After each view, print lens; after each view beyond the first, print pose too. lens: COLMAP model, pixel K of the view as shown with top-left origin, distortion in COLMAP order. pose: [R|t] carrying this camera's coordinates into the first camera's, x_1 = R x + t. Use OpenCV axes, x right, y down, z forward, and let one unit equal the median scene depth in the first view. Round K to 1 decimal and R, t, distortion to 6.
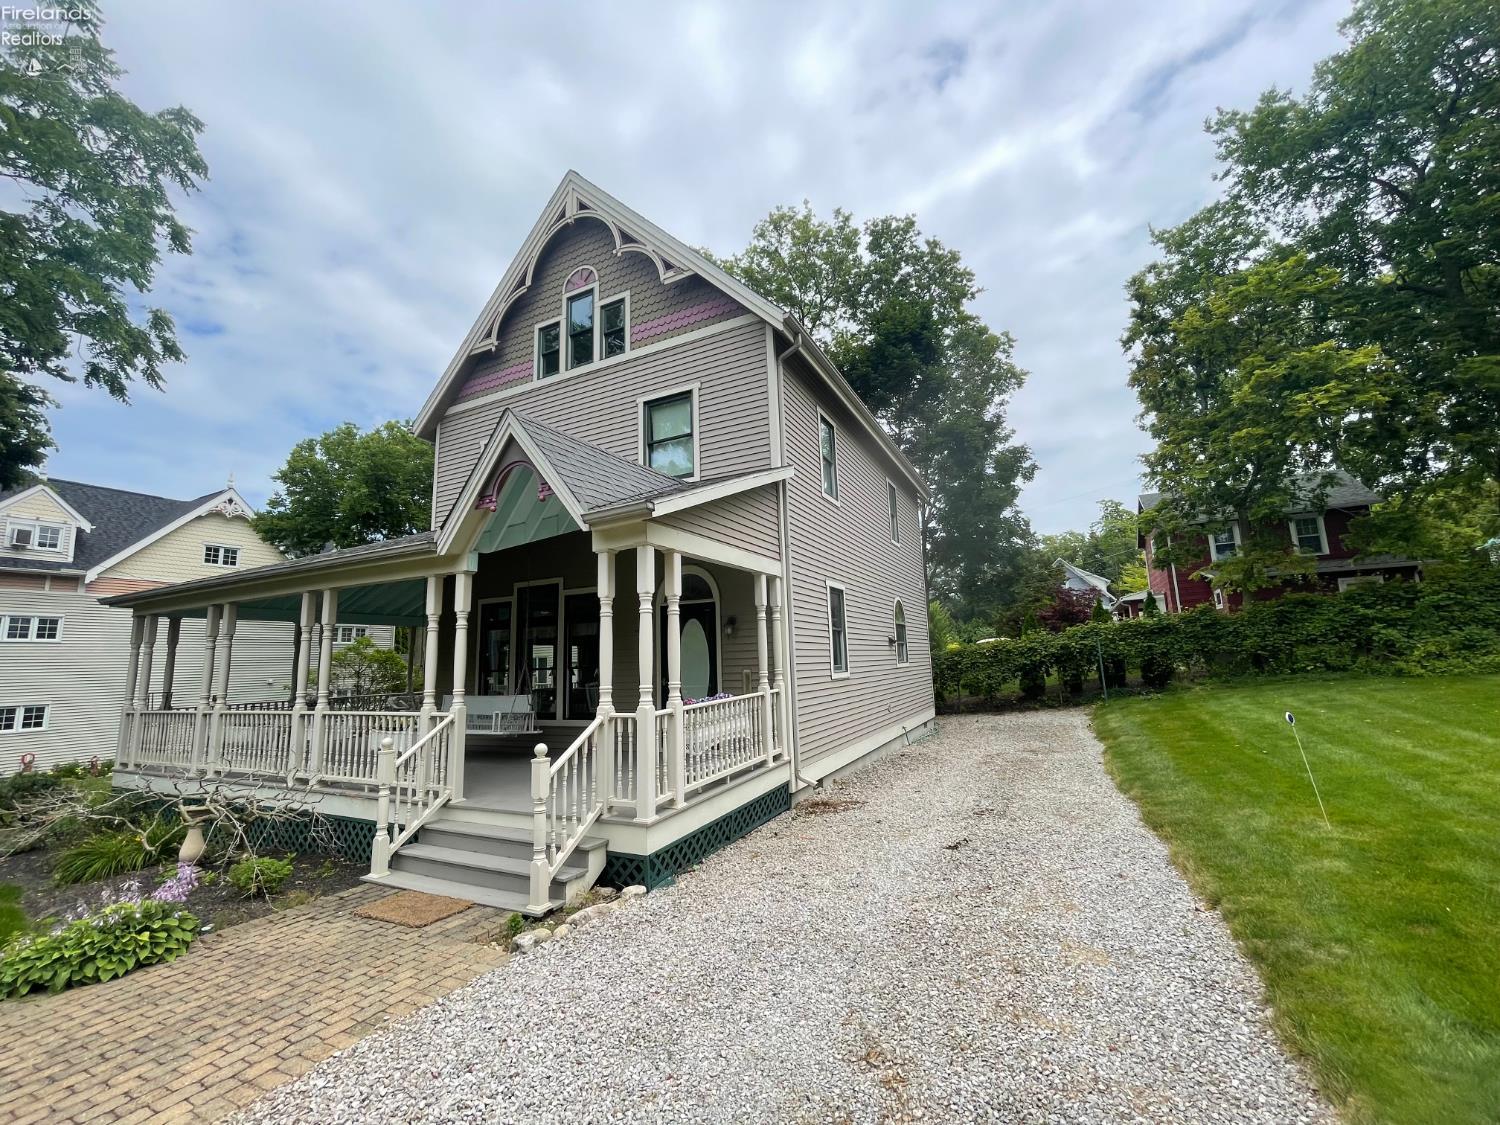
lens RADIAL K [[614.1, 0, 747.0], [0, 614.1, 561.4], [0, 0, 1]] dist [-0.001396, -0.000323]
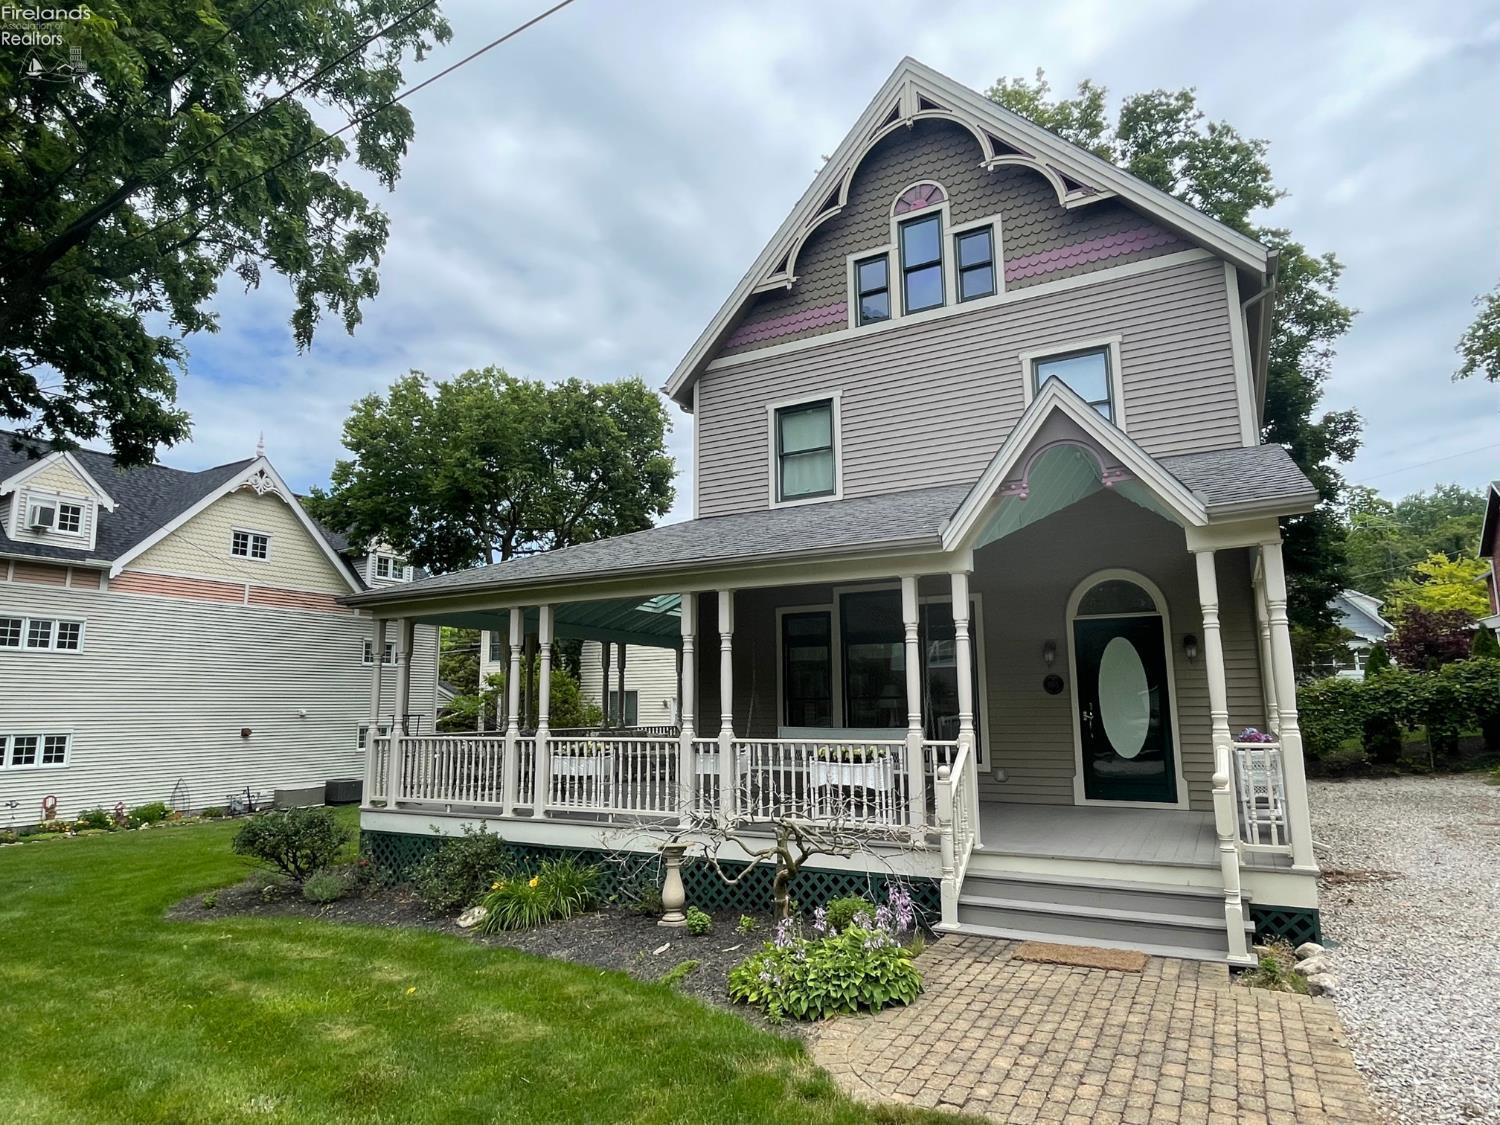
lens RADIAL K [[876.1, 0, 748.2], [0, 876.1, 570.1], [0, 0, 1]] dist [-0.005725, 0.002385]
pose [[0.998869, 0.018813, -0.043673, -0.416025], [-0.018559, 0.999809, 0.006202, 0.007107], [0.043782, -0.005385, 0.999027, -0.112296]]
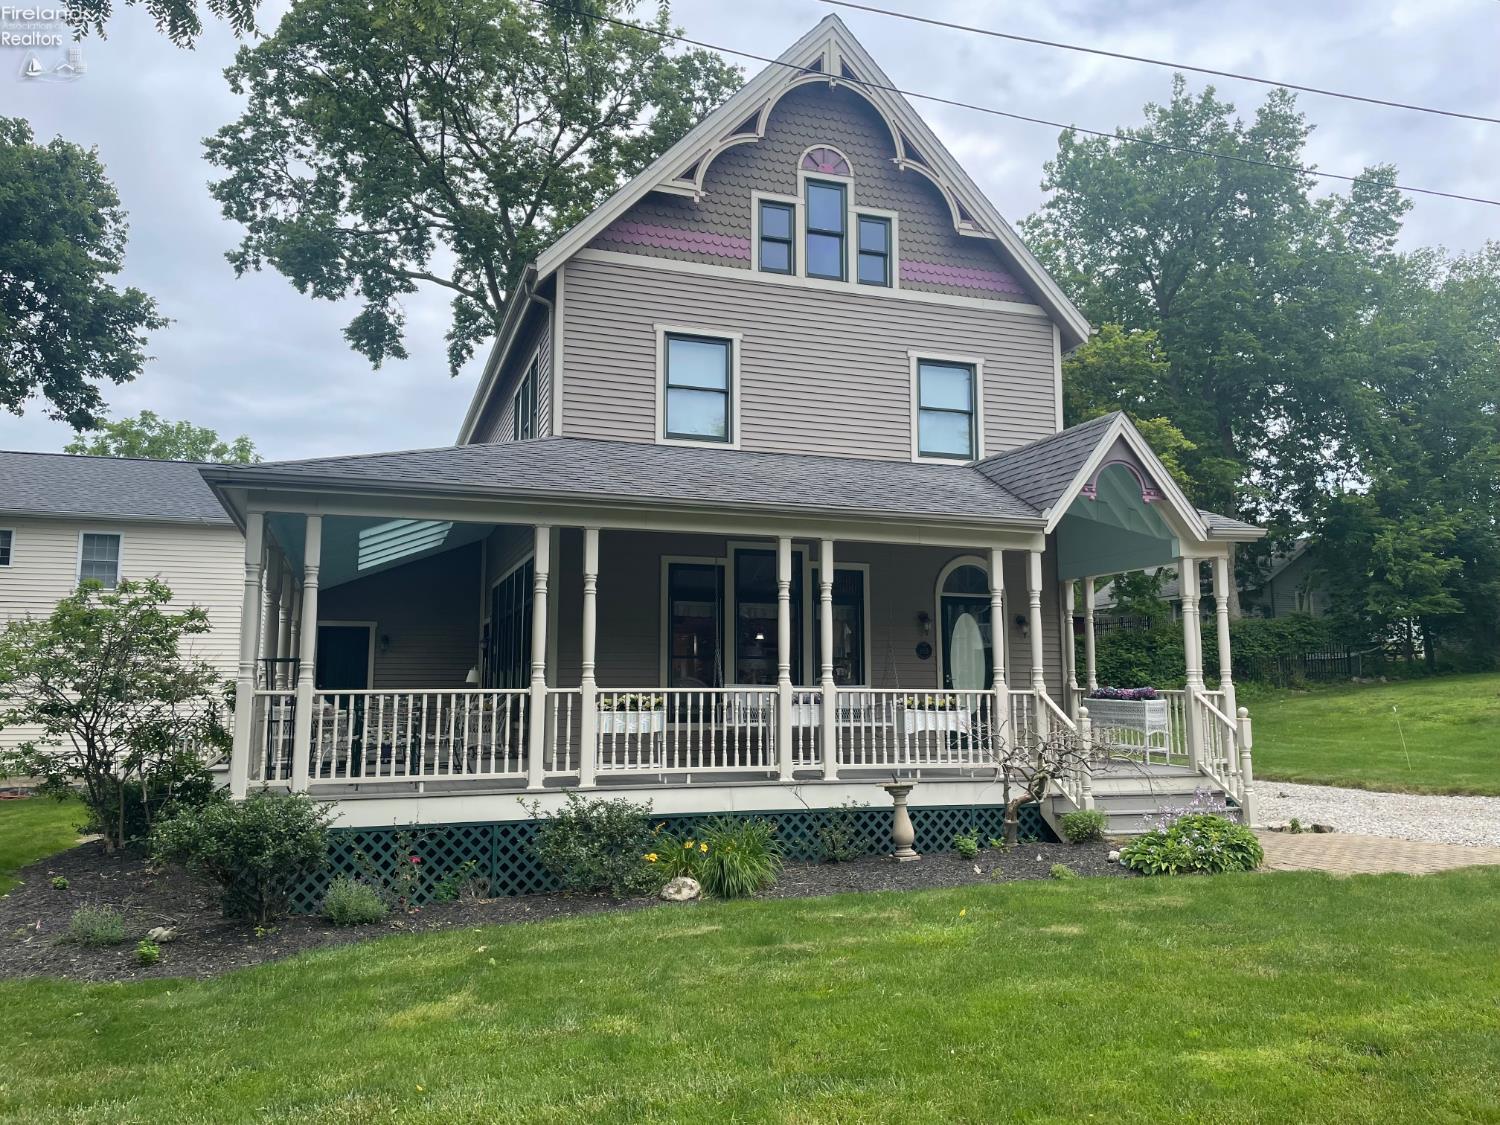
lens RADIAL K [[1126.7, 0, 741.9], [0, 1126.7, 558.9], [0, 0, 1]] dist [0.050655, -0.003987]
pose [[0.700375, 0.123926, 0.702934, -1.245230], [-0.138517, 0.989688, -0.036468, 0.097293], [-0.700205, -0.071827, 0.710319, 0.025240]]
